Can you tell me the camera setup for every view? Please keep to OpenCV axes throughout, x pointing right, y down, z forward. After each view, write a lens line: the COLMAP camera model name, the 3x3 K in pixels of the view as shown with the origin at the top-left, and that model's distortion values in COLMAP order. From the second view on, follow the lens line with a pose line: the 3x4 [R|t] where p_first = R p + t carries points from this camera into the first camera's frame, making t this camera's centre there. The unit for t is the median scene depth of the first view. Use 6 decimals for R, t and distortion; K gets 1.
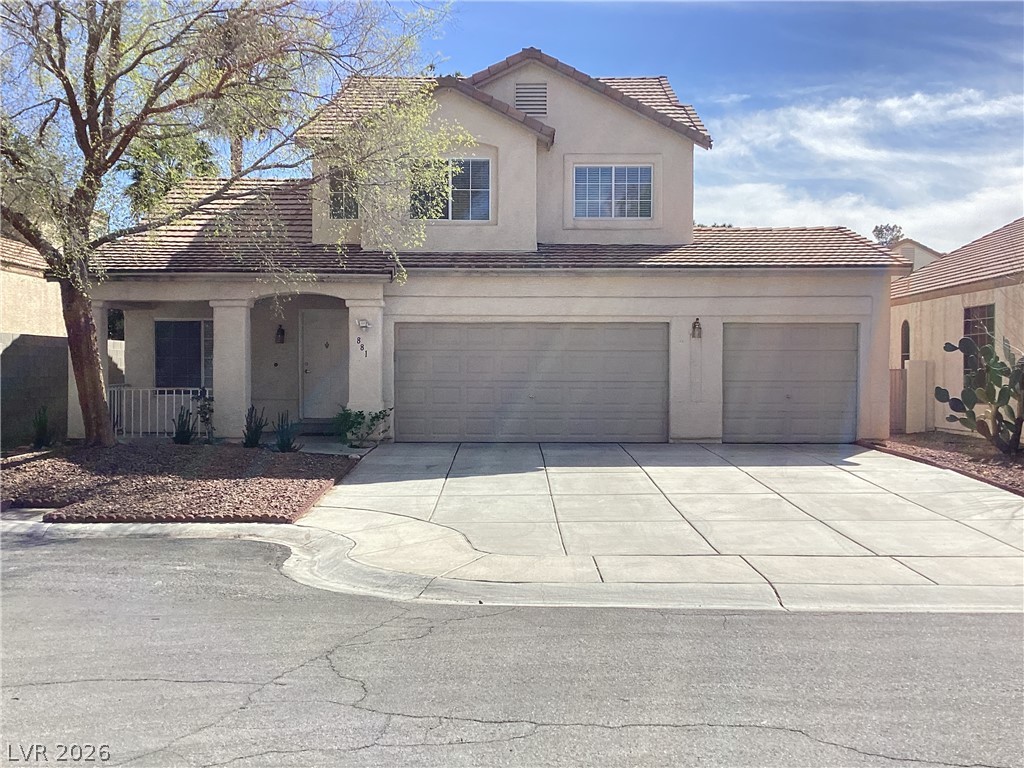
lens RADIAL K [[1051.7, 0, 510.5], [0, 1051.7, 382.1], [0, 0, 1]] dist [0.048749, 0.000000]
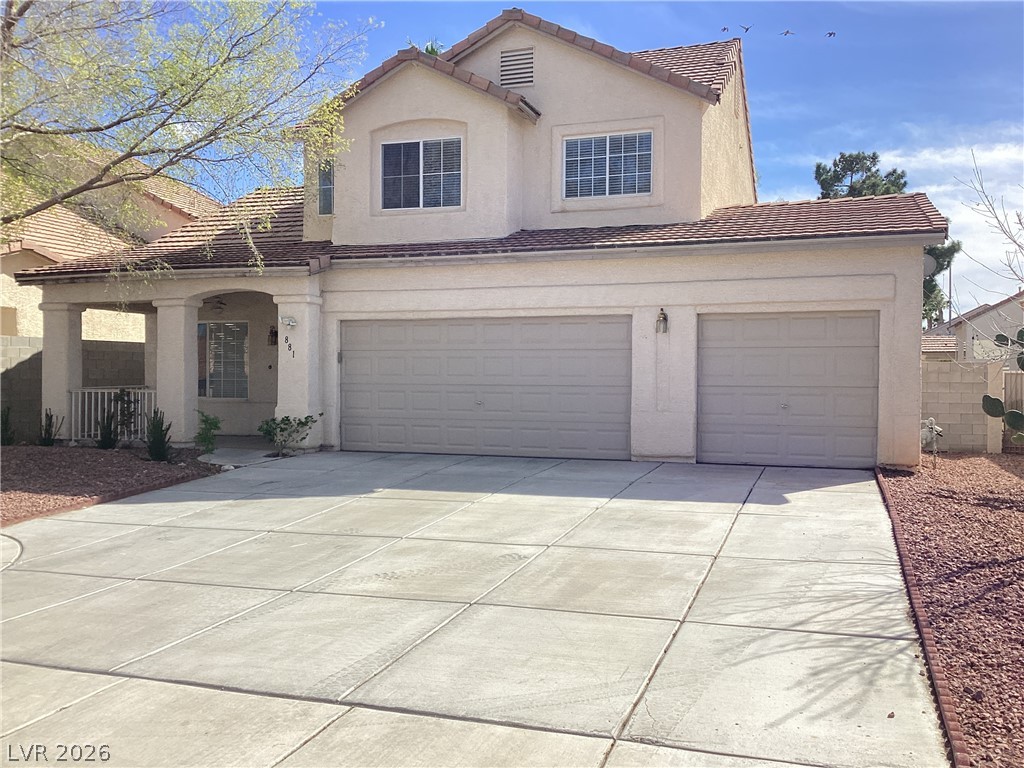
lens RADIAL K [[918.6, 0, 512.6], [0, 918.6, 382.6], [0, 0, 1]] dist [0.085156, -0.117024]
pose [[0.945451, 0.004433, -0.325734, 0.296861], [-0.006134, 0.999972, -0.004196, 0.000214], [0.325707, 0.005965, 0.945452, 0.288104]]
